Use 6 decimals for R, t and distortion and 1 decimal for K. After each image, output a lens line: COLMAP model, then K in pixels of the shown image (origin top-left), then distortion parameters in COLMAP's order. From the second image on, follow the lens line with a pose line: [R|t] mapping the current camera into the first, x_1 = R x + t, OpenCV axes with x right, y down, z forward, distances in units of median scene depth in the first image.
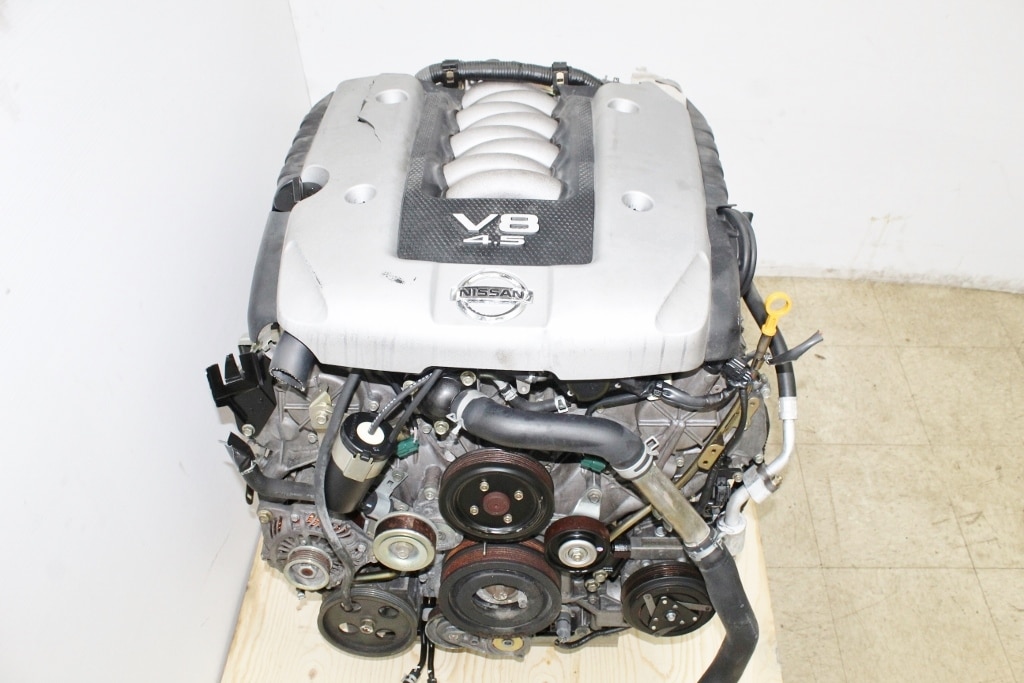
lens RADIAL K [[848.8, 0, 512.8], [0, 848.8, 341.7], [0, 0, 1]] dist [-0.154292, 0.111009]
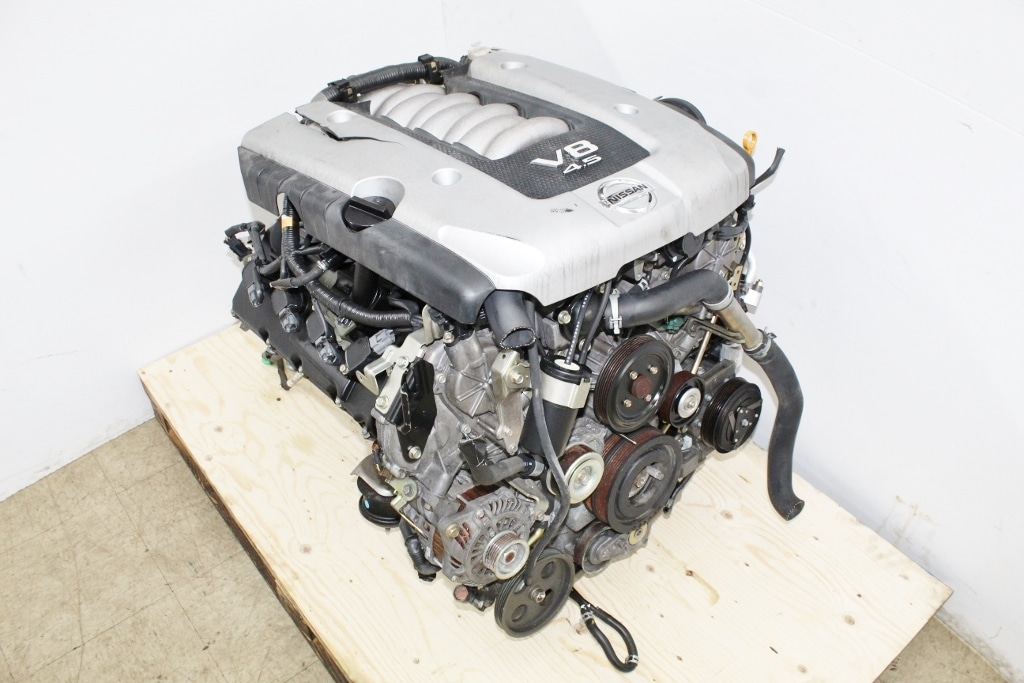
lens RADIAL K [[848.8, 0, 513.8], [0, 848.8, 340.4], [0, 0, 1]] dist [-0.154292, 0.111009]
pose [[0.743467, -0.427635, 0.514183, -0.661691], [0.461834, 0.884376, 0.067741, -0.022317], [-0.483700, 0.187104, 0.855001, 0.078377]]
